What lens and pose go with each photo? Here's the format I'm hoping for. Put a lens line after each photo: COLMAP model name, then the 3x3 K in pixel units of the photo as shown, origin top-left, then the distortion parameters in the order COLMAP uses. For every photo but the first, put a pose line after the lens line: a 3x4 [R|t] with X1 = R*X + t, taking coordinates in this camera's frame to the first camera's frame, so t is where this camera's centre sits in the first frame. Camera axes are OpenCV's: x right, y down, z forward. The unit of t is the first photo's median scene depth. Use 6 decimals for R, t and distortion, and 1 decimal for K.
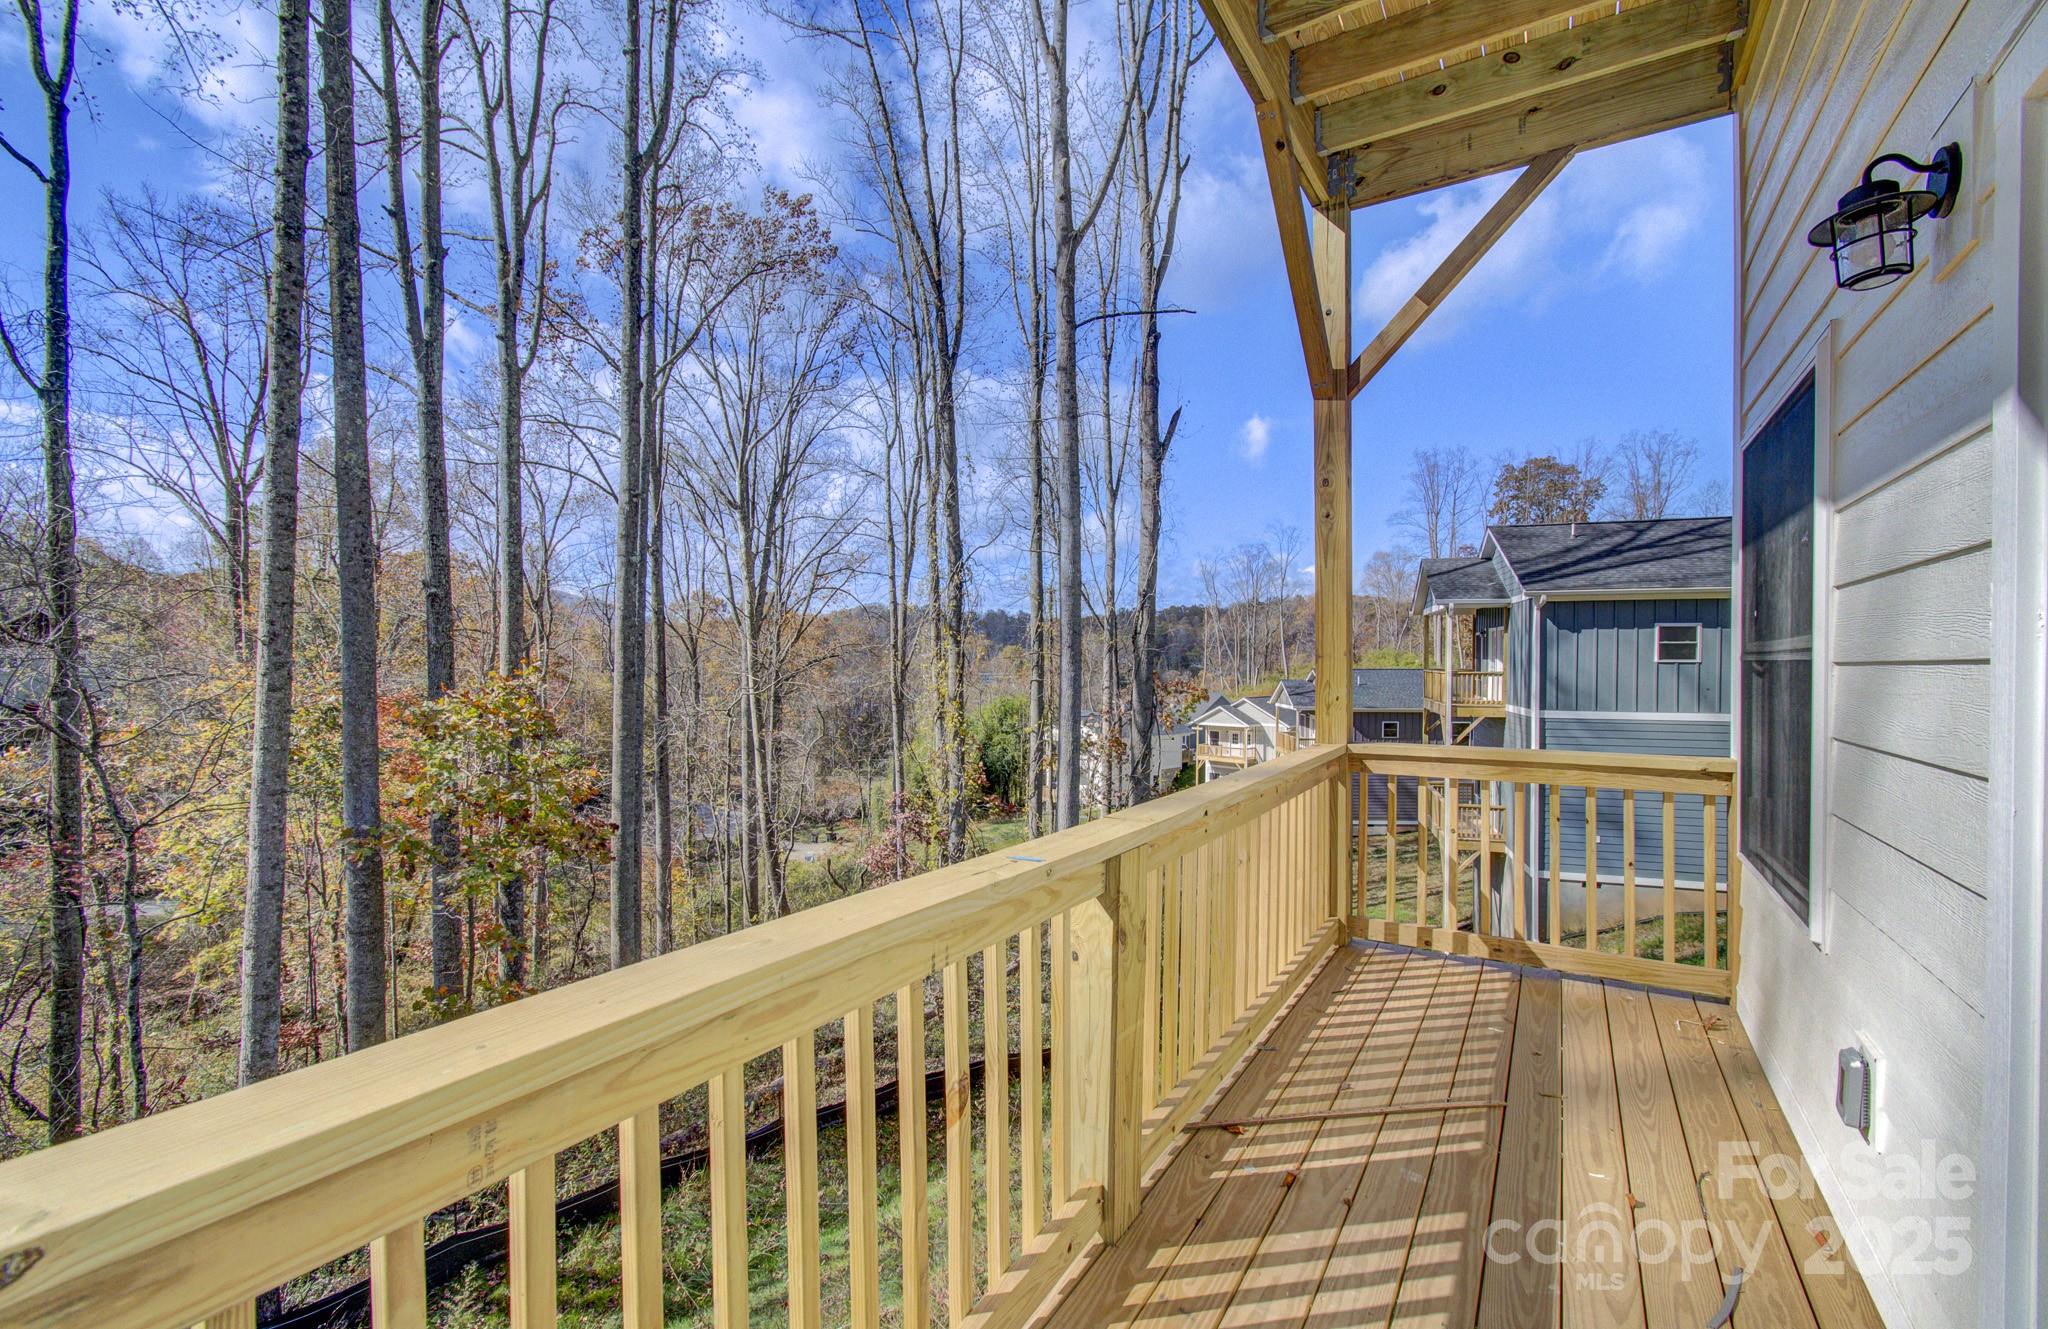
lens RADIAL K [[903.3, 0, 954.6], [0, 903.3, 676.8], [0, 0, 1]] dist [0.016134, -0.000754]
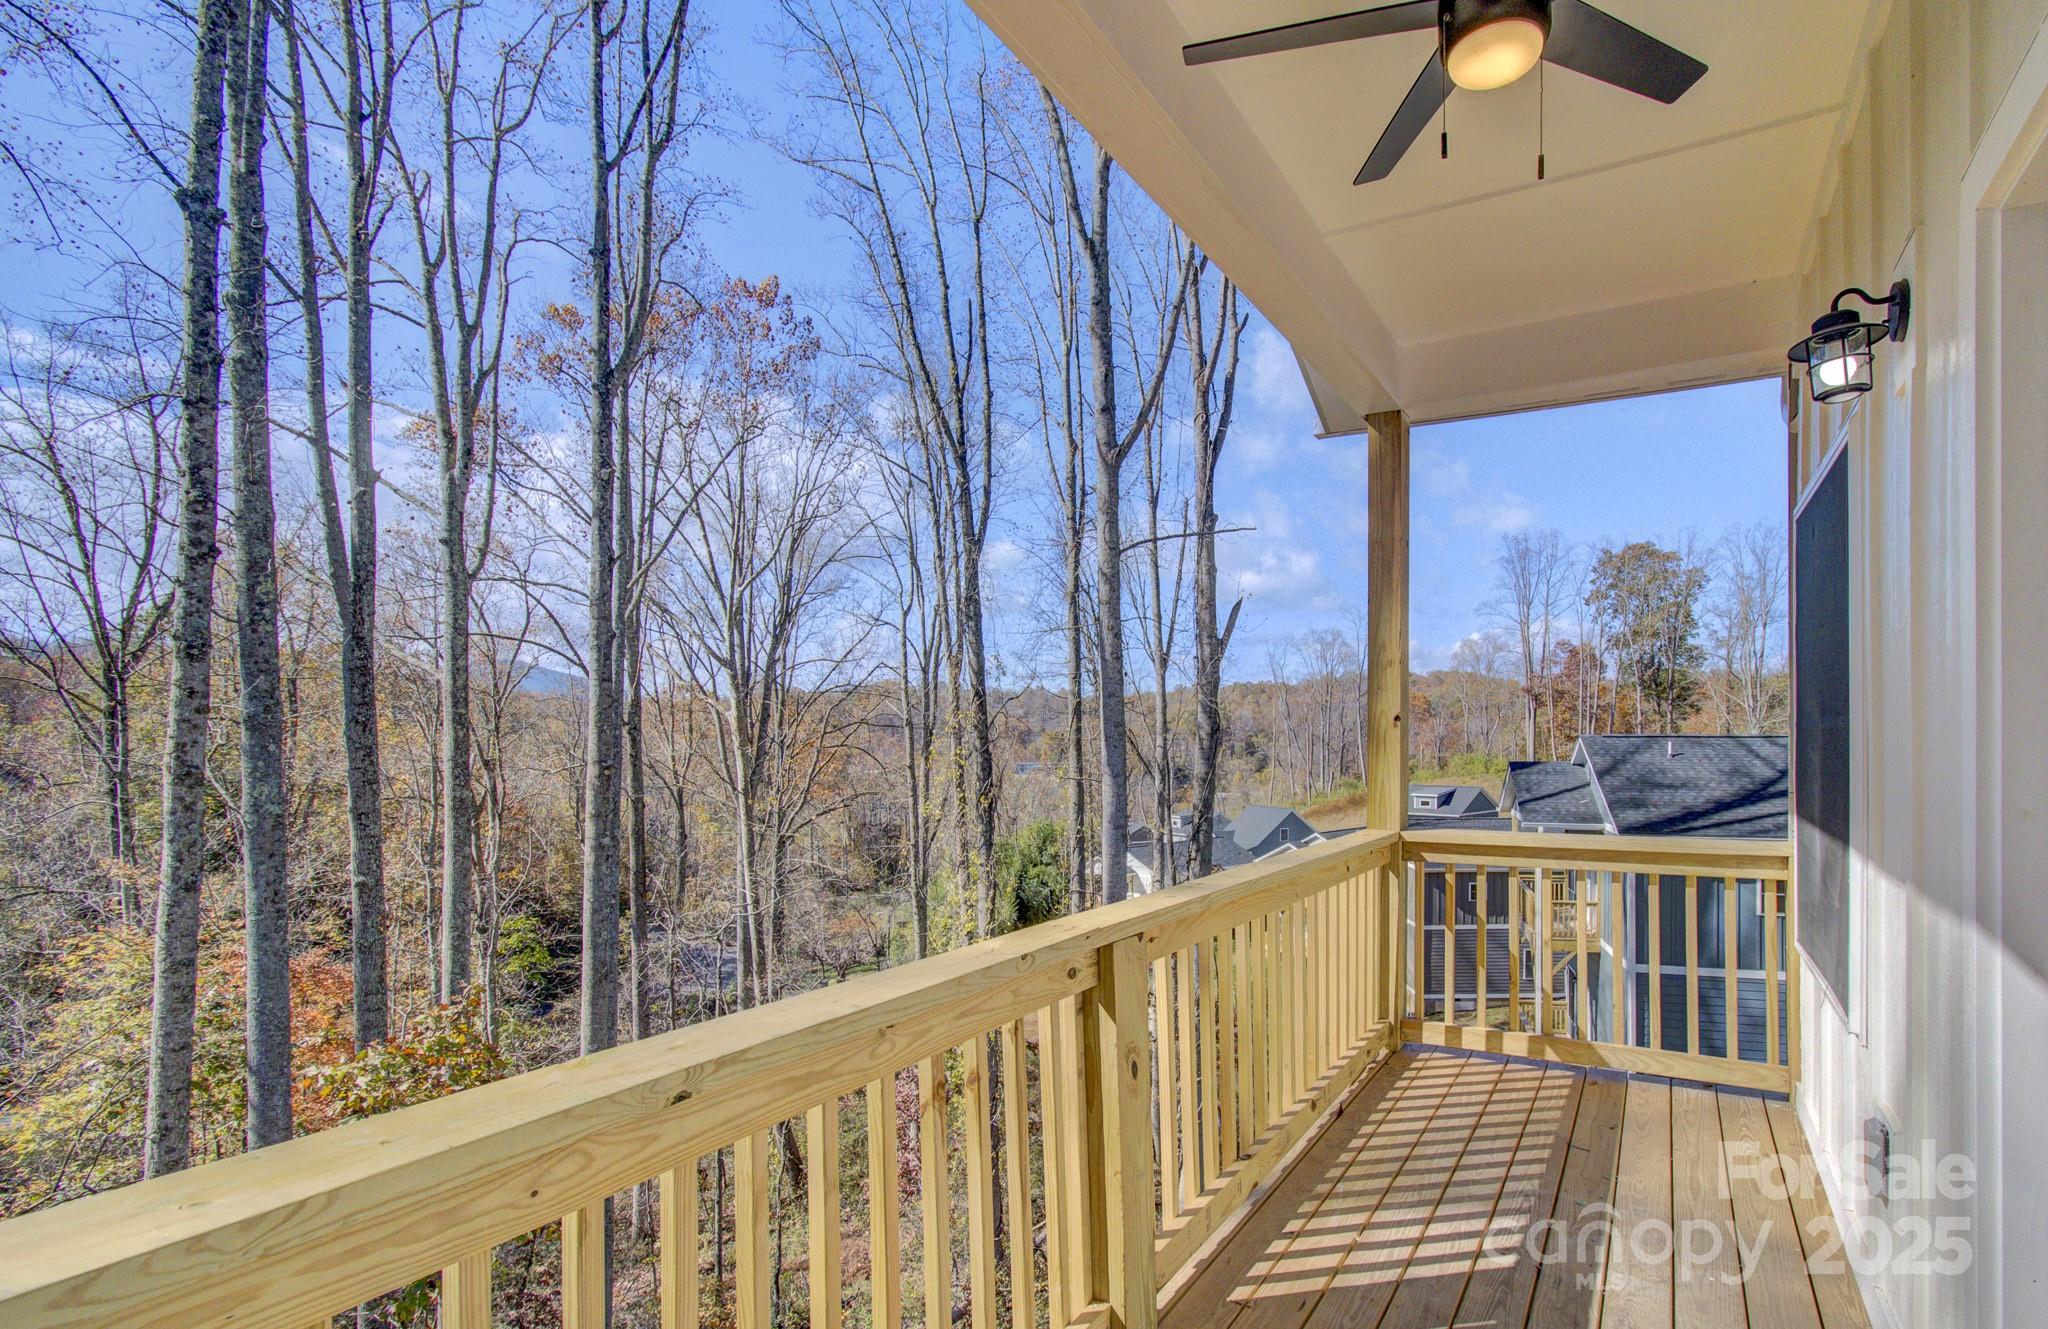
lens RADIAL K [[1052.2, 0, 1028.8], [0, 1052.2, 662.6], [0, 0, 1]] dist [0.015747, 0.003664]
pose [[0.998917, -0.003976, 0.046356, -0.002024], [0.004164, 0.999983, -0.003958, -0.243277], [-0.046340, 0.004146, 0.998917, -0.006882]]
